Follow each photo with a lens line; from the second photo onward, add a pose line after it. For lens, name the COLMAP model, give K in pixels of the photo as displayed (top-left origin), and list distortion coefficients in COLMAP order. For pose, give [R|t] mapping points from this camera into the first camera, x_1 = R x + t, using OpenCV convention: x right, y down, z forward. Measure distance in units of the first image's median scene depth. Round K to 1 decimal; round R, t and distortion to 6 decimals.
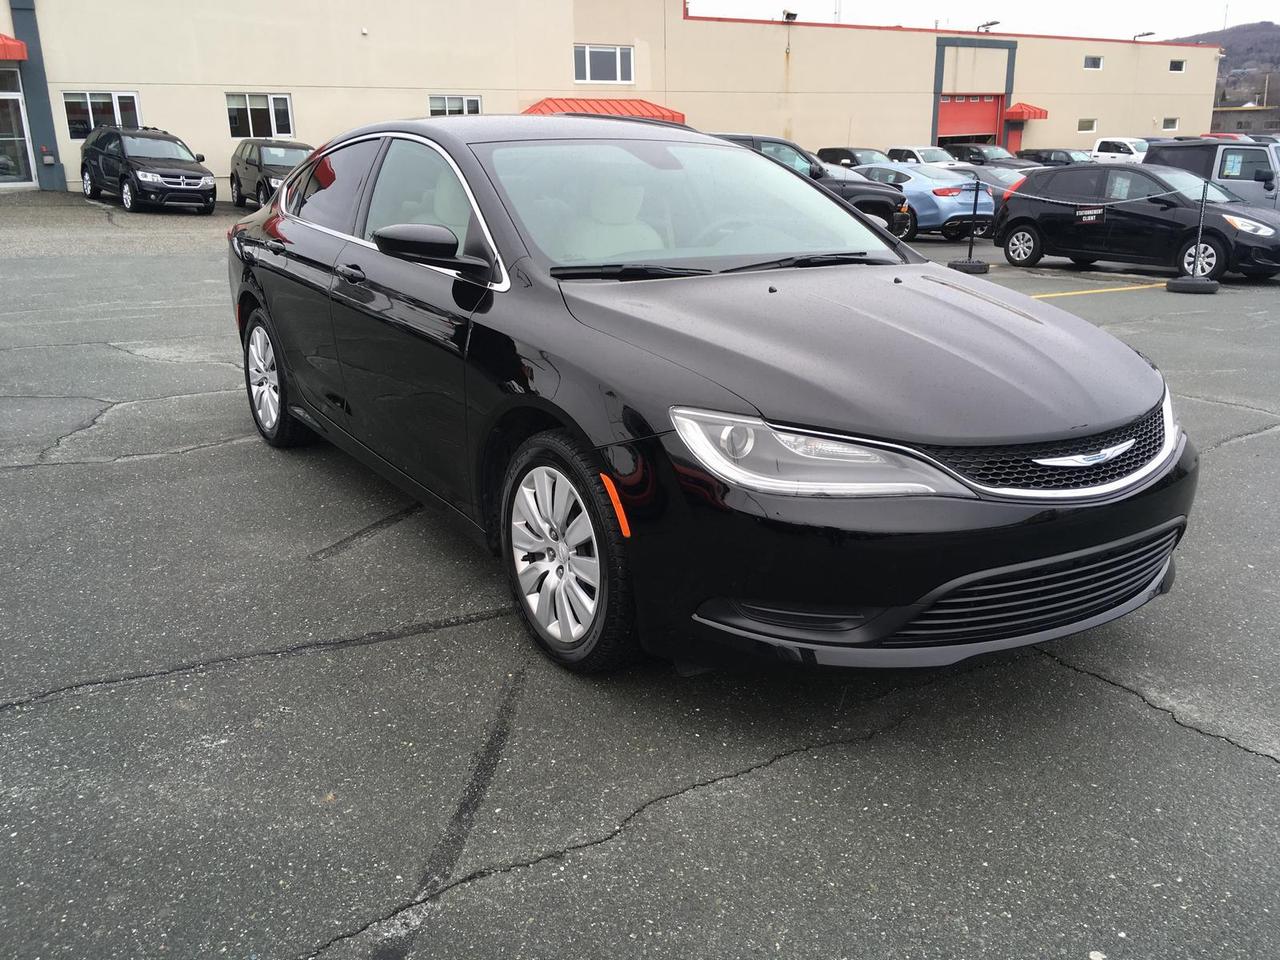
lens RADIAL K [[1065.9, 0, 640.0], [0, 1065.9, 480.0], [0, 0, 1]] dist [0.078197, -0.105899]
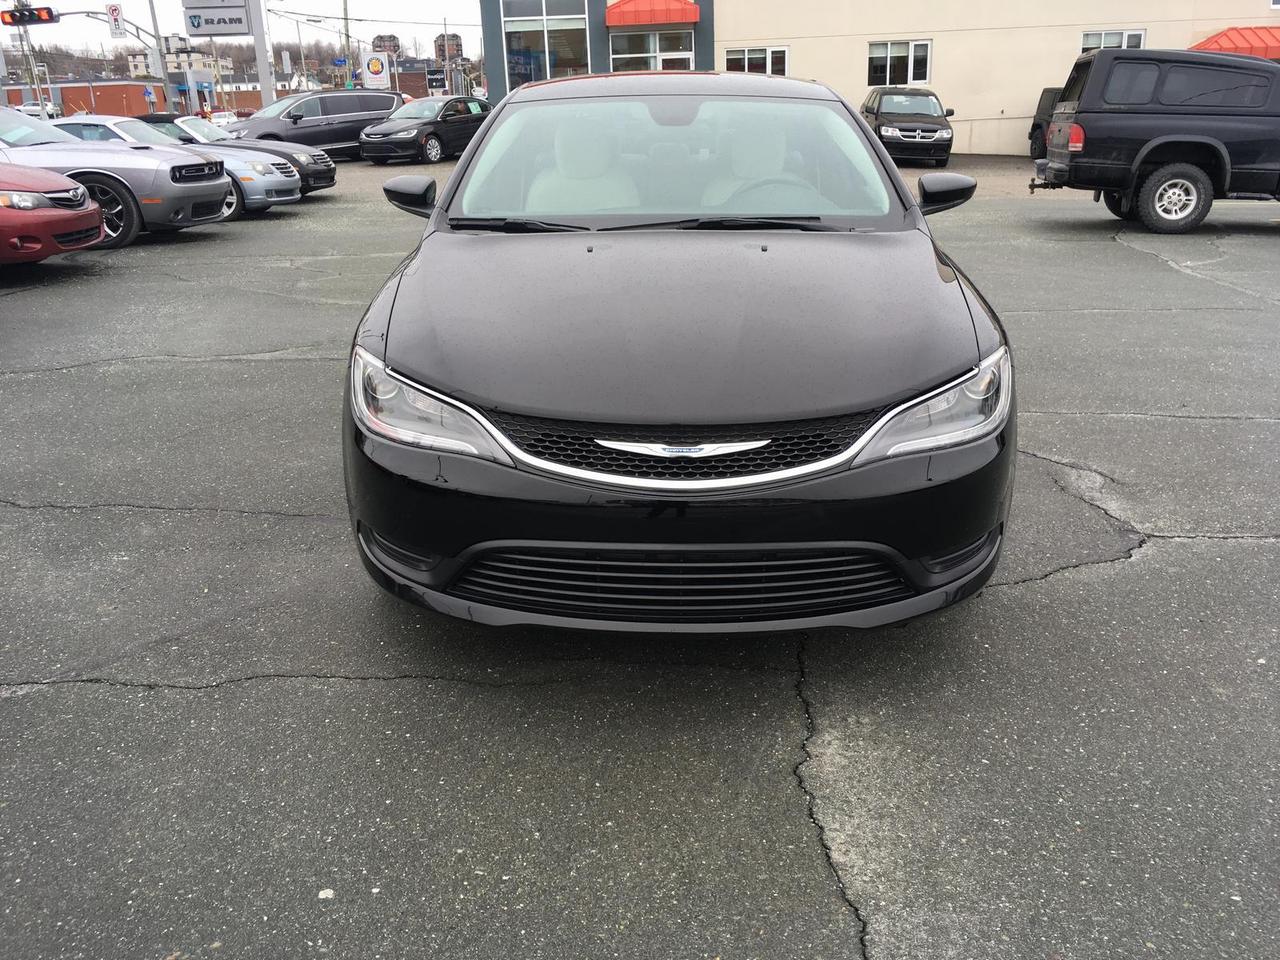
lens RADIAL K [[1065.9, 0, 640.0], [0, 1065.9, 480.0], [0, 0, 1]] dist [0.078197, -0.105899]
pose [[0.828881, 0.170235, -0.532895, 0.656449], [-0.145525, 0.985394, 0.088433, -0.052899], [0.540166, 0.004249, 0.841548, 0.155910]]
